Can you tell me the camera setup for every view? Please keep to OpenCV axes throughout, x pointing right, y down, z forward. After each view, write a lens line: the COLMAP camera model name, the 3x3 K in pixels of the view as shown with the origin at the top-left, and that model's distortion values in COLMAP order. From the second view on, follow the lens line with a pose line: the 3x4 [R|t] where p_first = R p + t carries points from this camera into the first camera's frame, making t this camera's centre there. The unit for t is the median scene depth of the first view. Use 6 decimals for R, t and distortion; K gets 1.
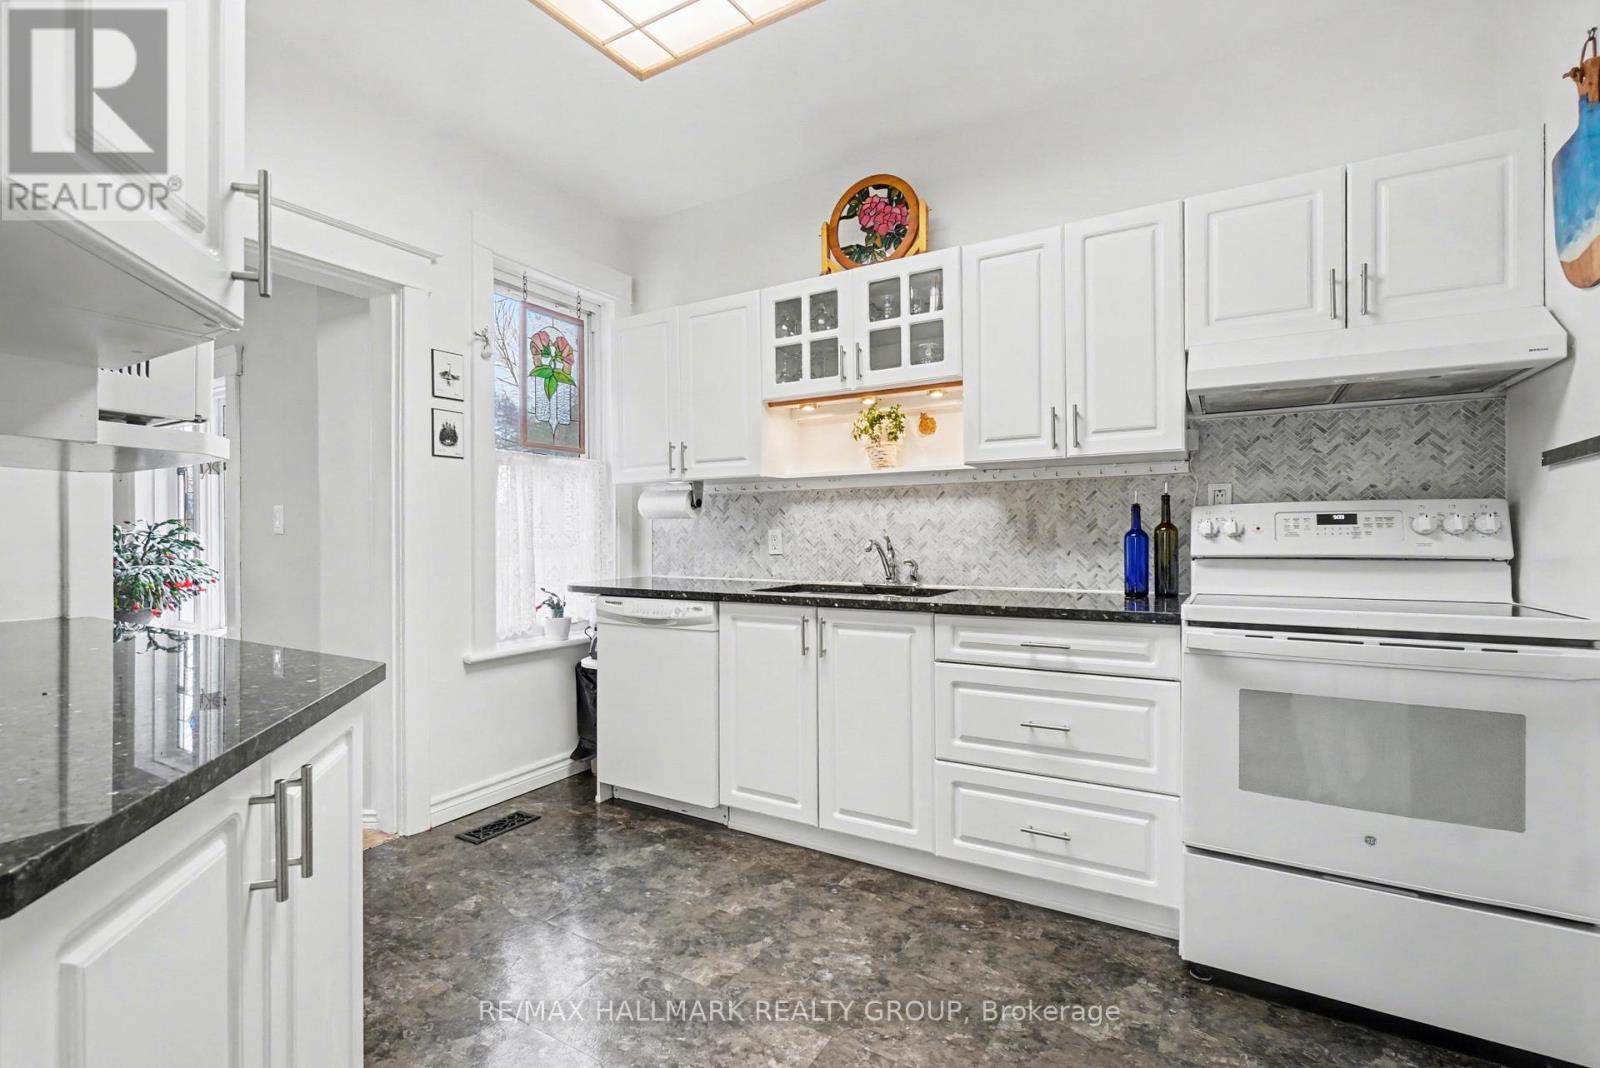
lens RADIAL K [[725.2, 0, 795.2], [0, 725.2, 533.1], [0, 0, 1]] dist [0.000152, -0.000384]
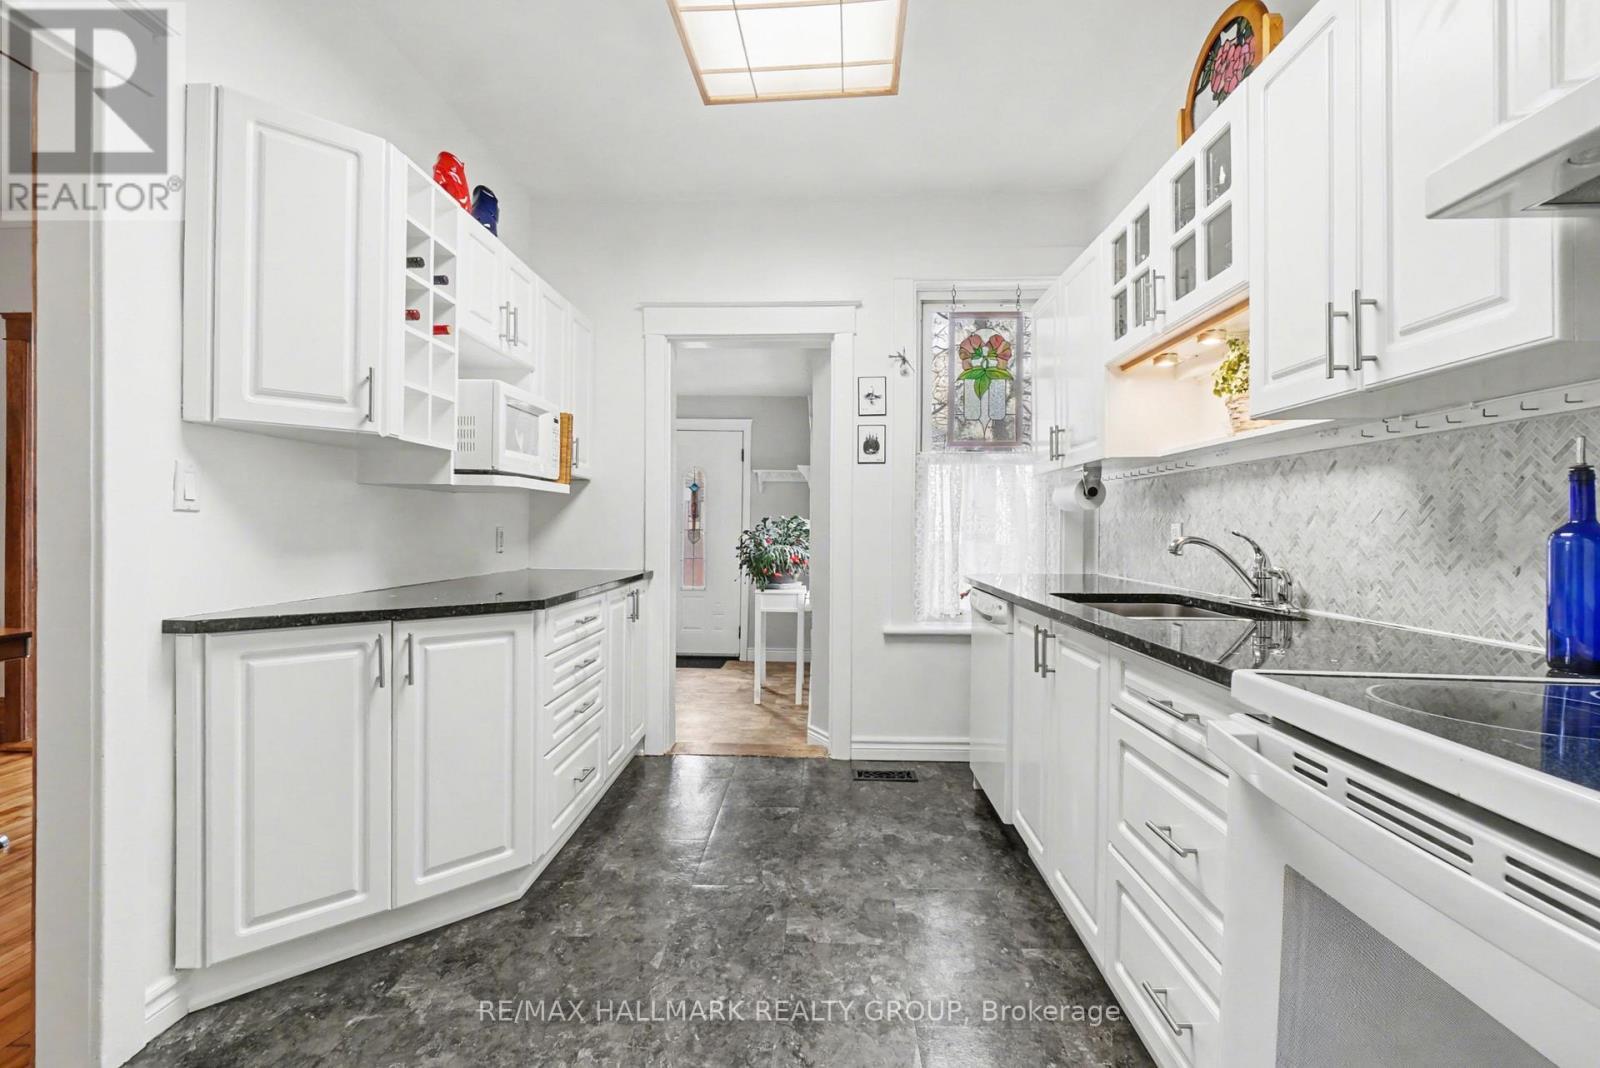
lens RADIAL K [[725.2, 0, 786.9], [0, 725.2, 534.1], [0, 0, 1]] dist [0.000152, -0.000384]
pose [[0.468567, 0.014254, -0.883313, 0.547655], [-0.002530, 0.999887, 0.014793, -0.003288], [0.883424, -0.004697, 0.468551, 0.310194]]
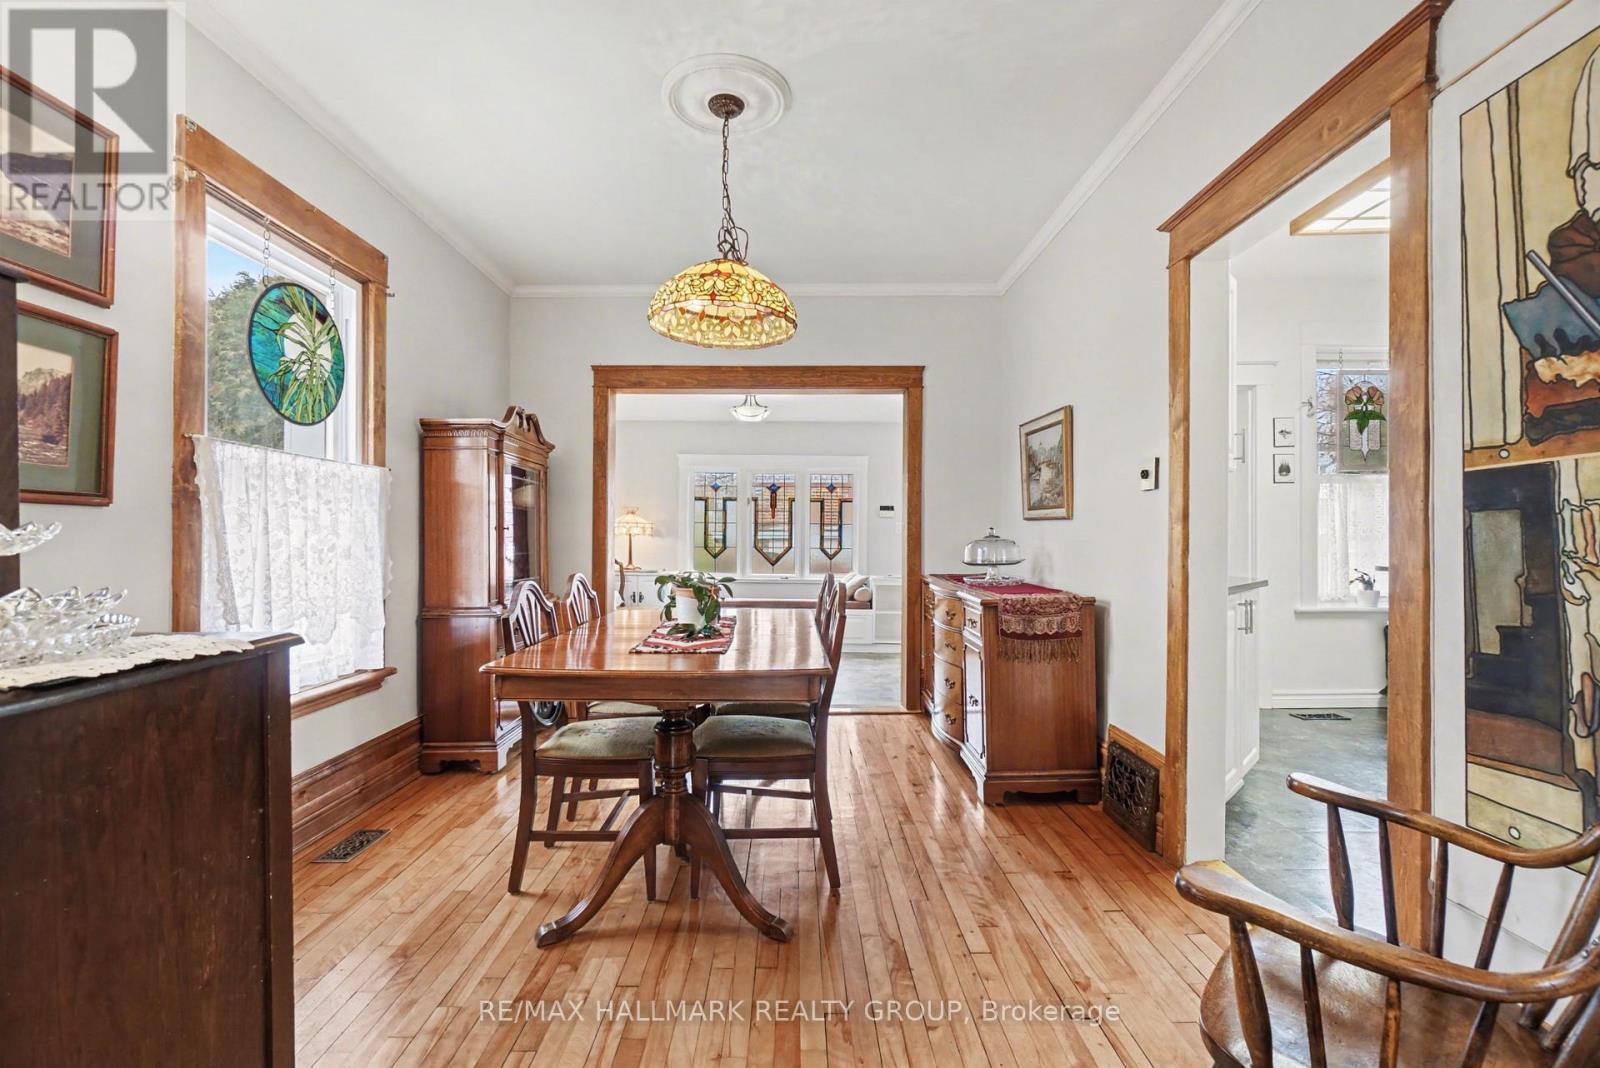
lens RADIAL K [[725.2, 0, 800.5], [0, 725.2, 536.8], [0, 0, 1]] dist [0.000152, -0.000384]
pose [[0.527073, 0.005641, -0.849801, 0.334557], [0.005705, 0.999932, 0.010176, -0.007516], [0.849801, -0.010212, 0.527005, -0.785072]]
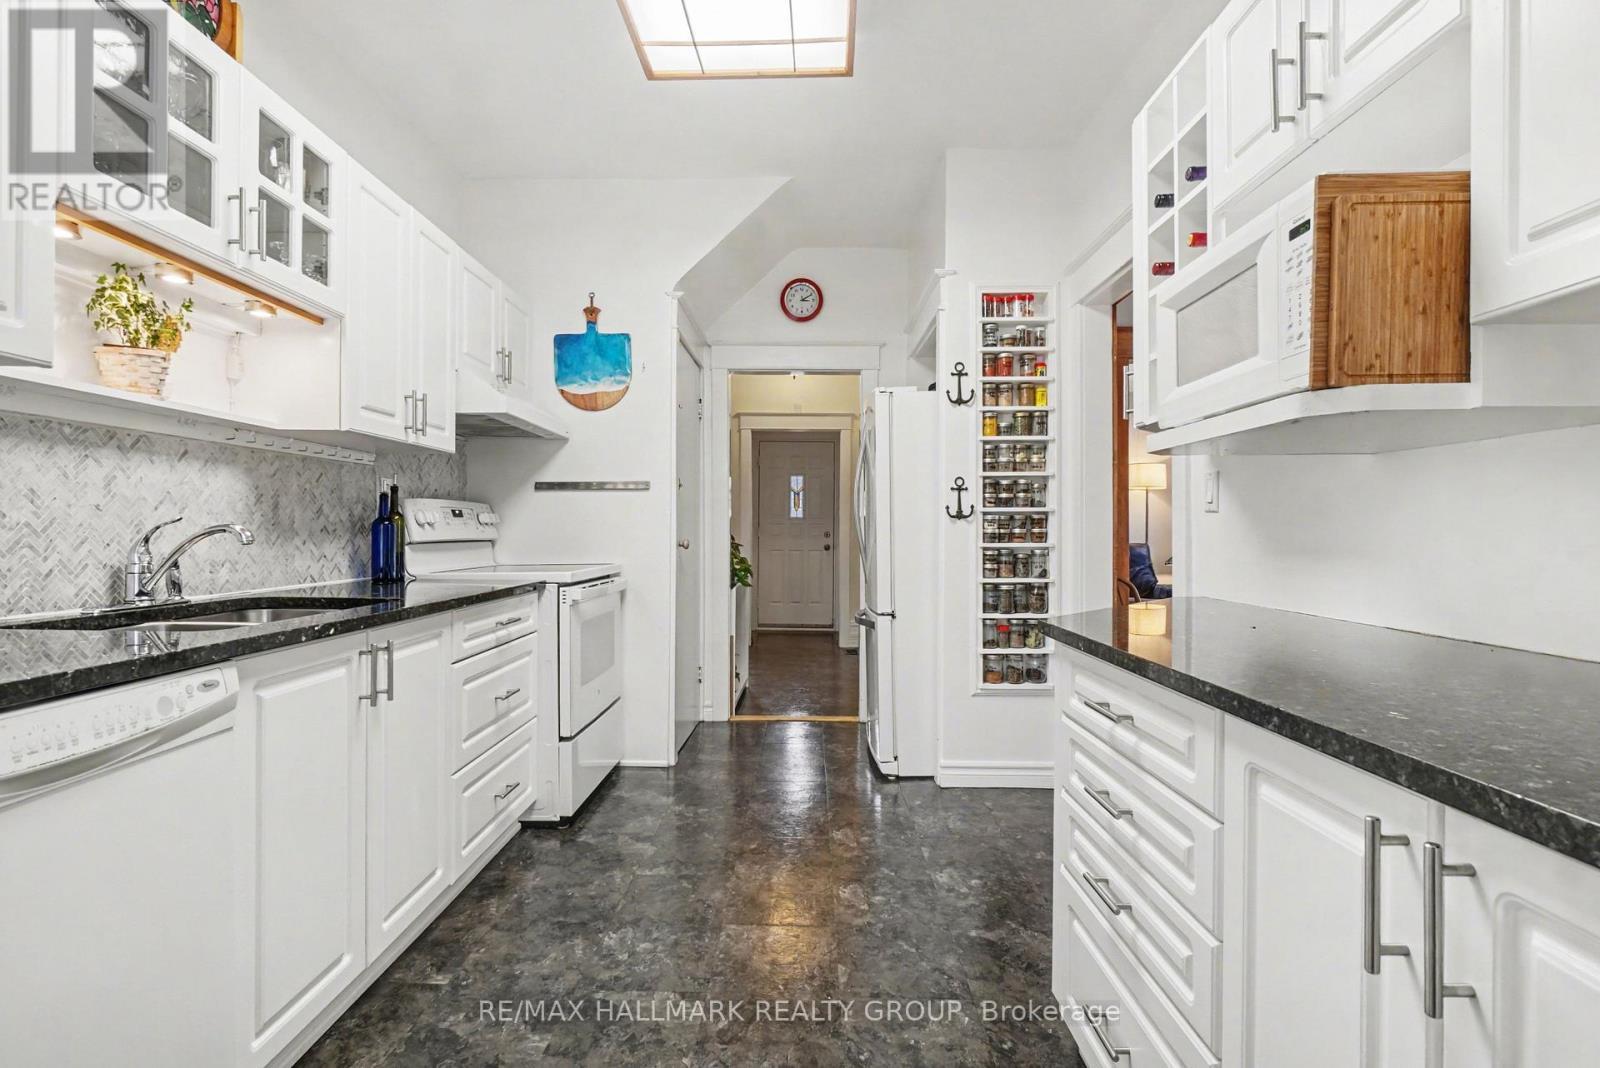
lens RADIAL K [[725.2, 0, 813.9], [0, 725.2, 534.6], [0, 0, 1]] dist [0.000152, -0.000384]
pose [[-0.491630, -0.002304, 0.870801, -0.637602], [-0.007486, 0.999971, -0.001580, 0.014463], [-0.870772, -0.007296, -0.491633, 0.851911]]
